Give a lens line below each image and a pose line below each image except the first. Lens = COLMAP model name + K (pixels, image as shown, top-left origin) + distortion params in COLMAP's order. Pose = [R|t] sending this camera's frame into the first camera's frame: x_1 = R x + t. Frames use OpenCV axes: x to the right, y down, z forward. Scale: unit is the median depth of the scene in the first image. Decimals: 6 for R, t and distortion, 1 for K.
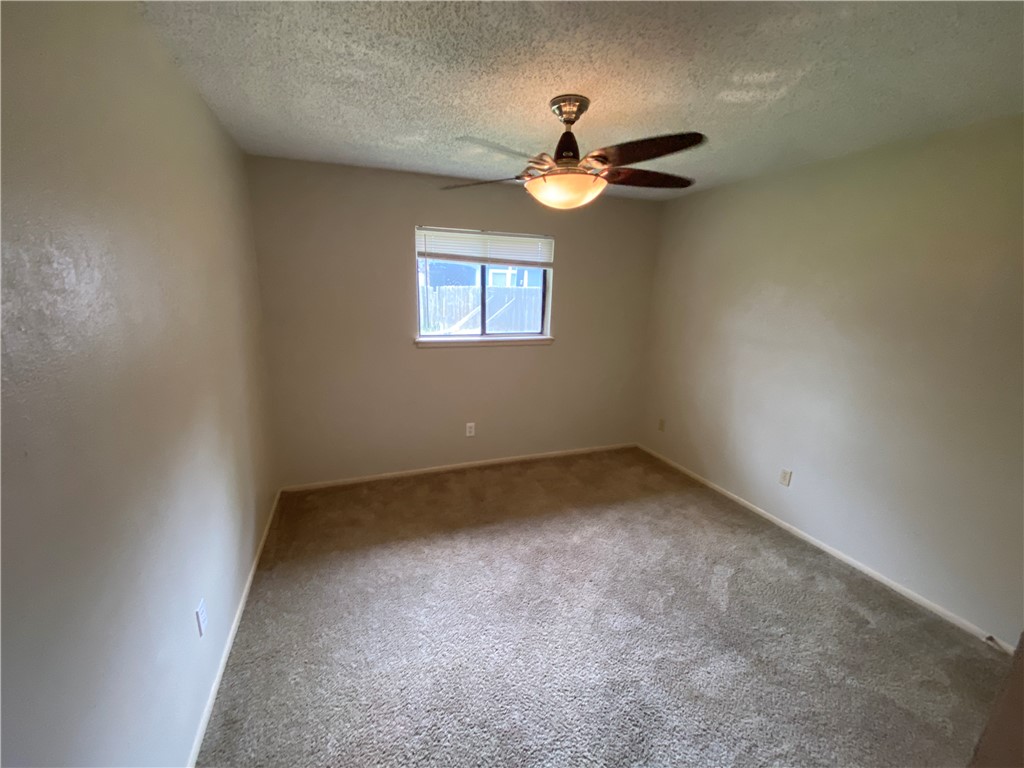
lens RADIAL K [[411.1, 0, 506.2], [0, 411.1, 383.6], [0, 0, 1]] dist [0.042587, -0.035277]
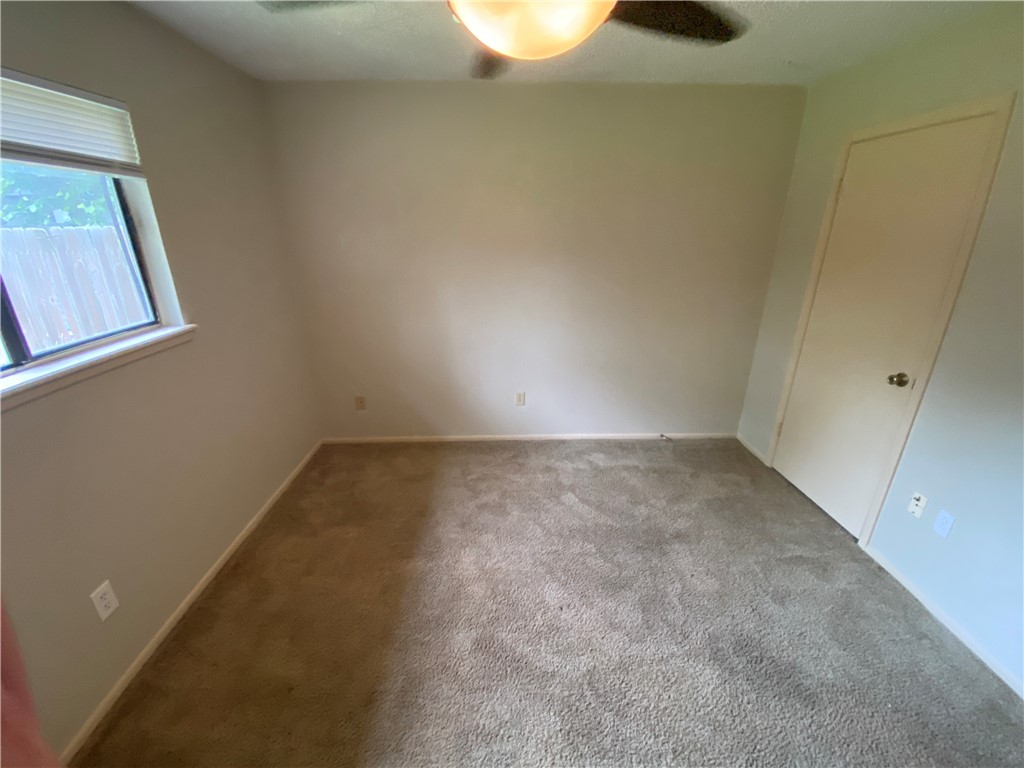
lens RADIAL K [[411.1, 0, 506.2], [0, 411.1, 383.6], [0, 0, 1]] dist [0.042587, -0.035277]
pose [[0.317894, -0.348807, 0.881633, -0.260865], [0.214442, 0.932224, 0.291500, -0.124065], [-0.923557, 0.096393, 0.371147, 0.520916]]
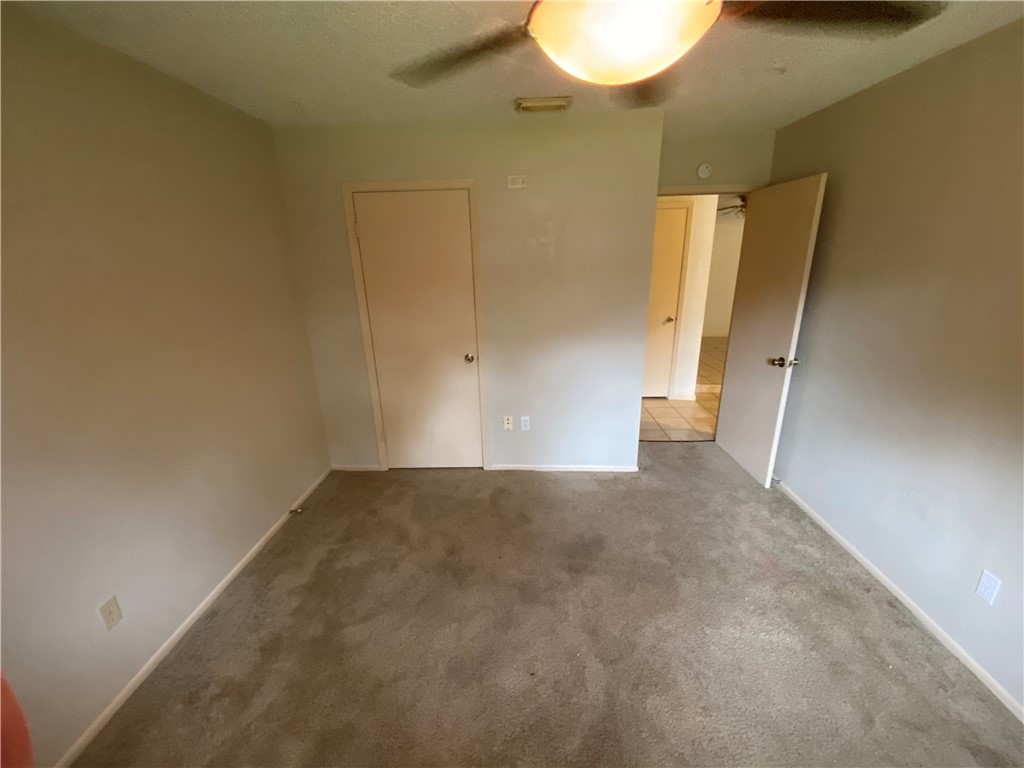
lens RADIAL K [[411.1, 0, 506.2], [0, 411.1, 383.6], [0, 0, 1]] dist [0.042587, -0.035277]
pose [[-0.926378, -0.110413, 0.360045, 0.030810], [0.083270, 0.872336, 0.481764, -0.209534], [-0.367273, 0.476277, -0.798919, 0.922818]]
